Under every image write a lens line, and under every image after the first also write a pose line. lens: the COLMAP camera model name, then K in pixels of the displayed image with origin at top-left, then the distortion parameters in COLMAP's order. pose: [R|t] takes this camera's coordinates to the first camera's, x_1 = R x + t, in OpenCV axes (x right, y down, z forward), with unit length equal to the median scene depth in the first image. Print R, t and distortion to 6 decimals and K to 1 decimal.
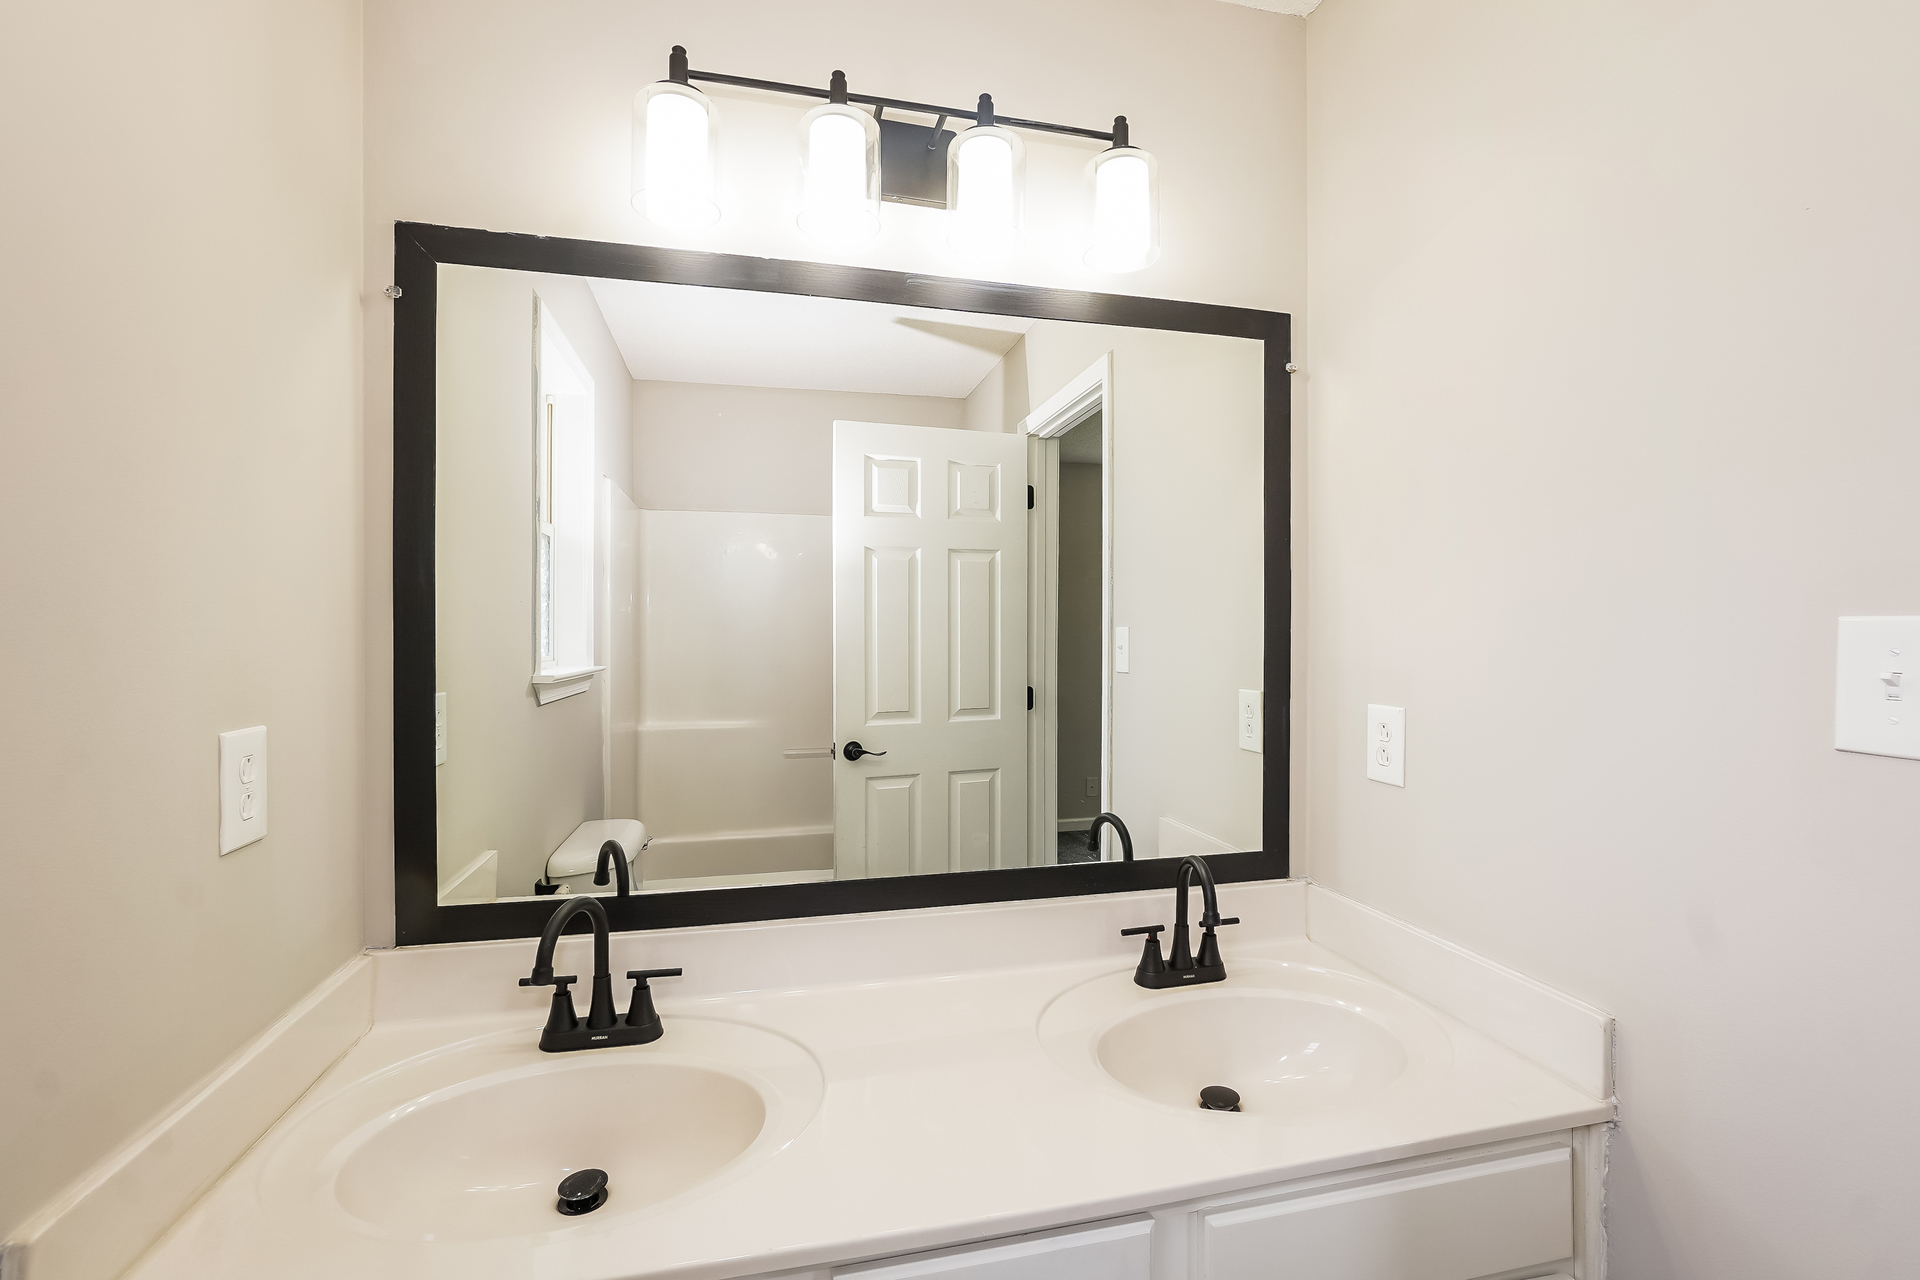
lens RADIAL K [[925.7, 0, 964.7], [0, 925.7, 628.8], [0, 0, 1]] dist [0.002464, 0.000336]
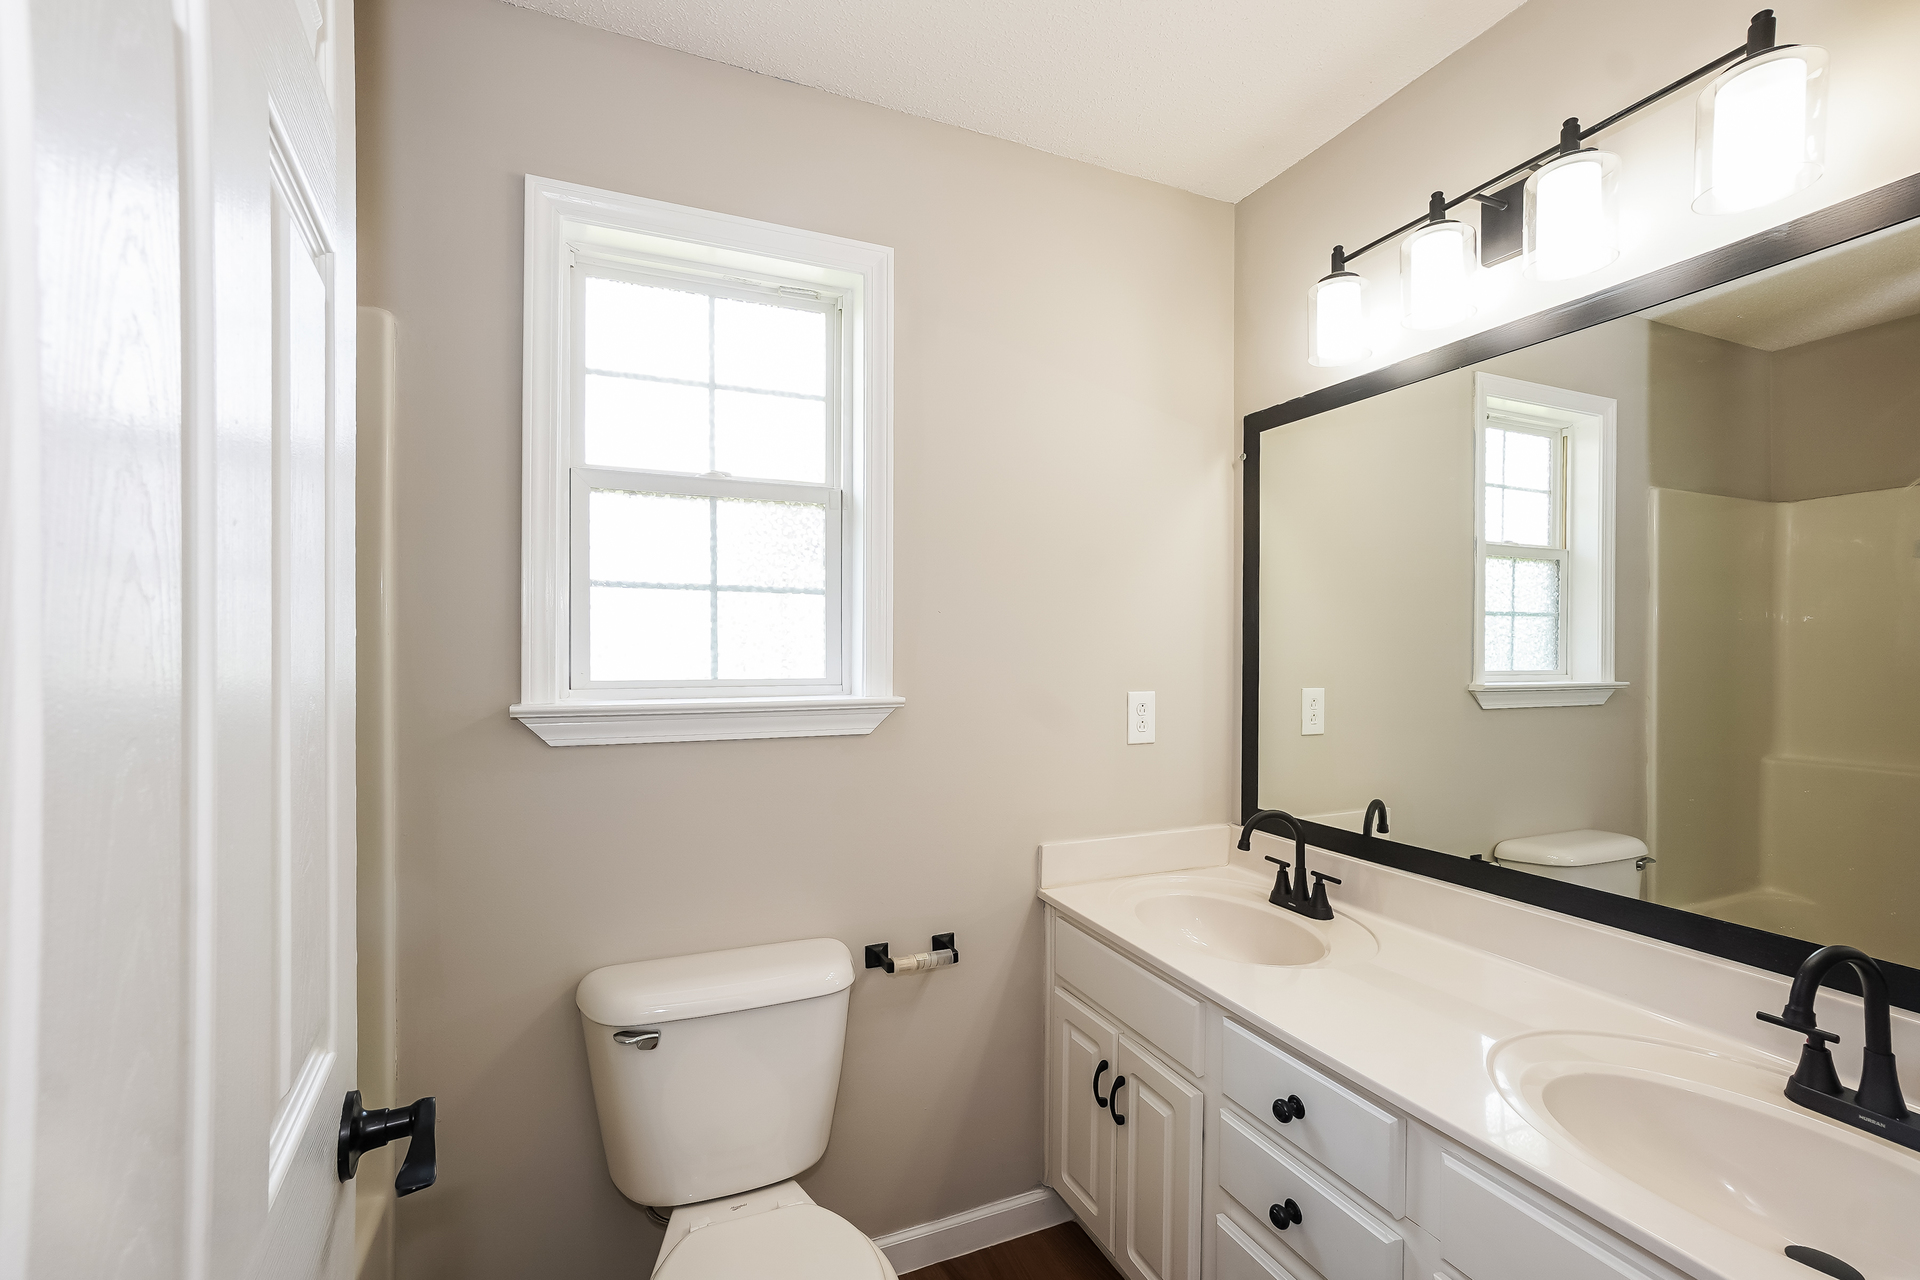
lens RADIAL K [[833.3, 0, 960.0], [0, 833.3, 640.0], [0, 0, 1]] dist [-0.016488, -0.000200]
pose [[0.154555, -0.008138, -0.987951, 0.823163], [0.003032, 0.999965, -0.007762, -0.000473], [0.987979, -0.001795, 0.154575, 0.202995]]
